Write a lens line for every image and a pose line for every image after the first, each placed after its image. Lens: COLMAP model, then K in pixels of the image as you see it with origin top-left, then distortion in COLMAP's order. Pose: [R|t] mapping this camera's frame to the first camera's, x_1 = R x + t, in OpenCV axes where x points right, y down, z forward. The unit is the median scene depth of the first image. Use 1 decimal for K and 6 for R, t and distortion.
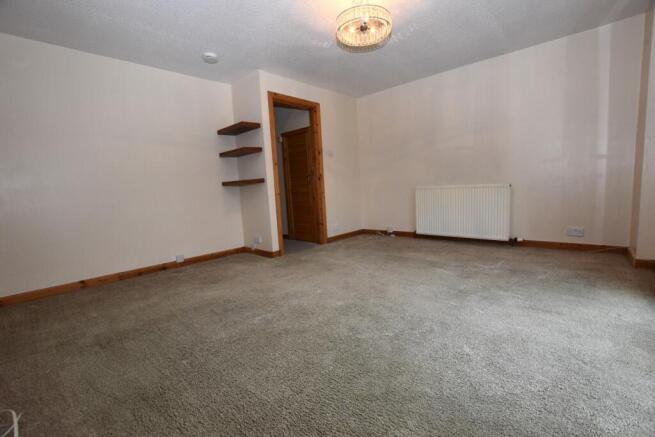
lens RADIAL K [[290.2, 0, 326.5], [0, 290.2, 219.6], [0, 0, 1]] dist [-0.001814, -0.000080]
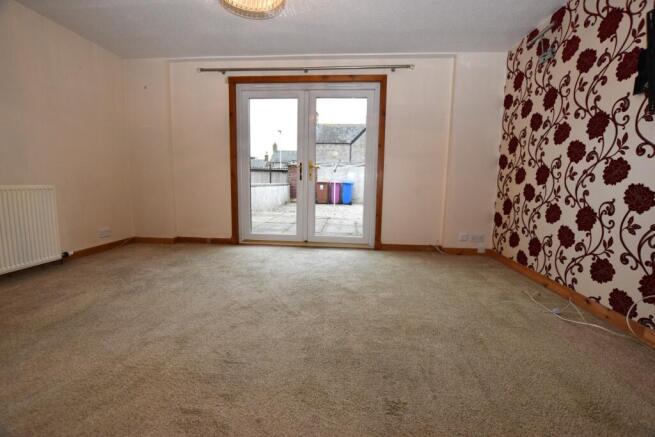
lens RADIAL K [[290.2, 0, 326.7], [0, 290.2, 216.5], [0, 0, 1]] dist [-0.001814, -0.000080]
pose [[-0.608165, -0.054643, 0.791927, -0.646480], [0.102754, 0.983816, 0.146794, -0.119875], [-0.787132, 0.170649, -0.592708, 1.340524]]
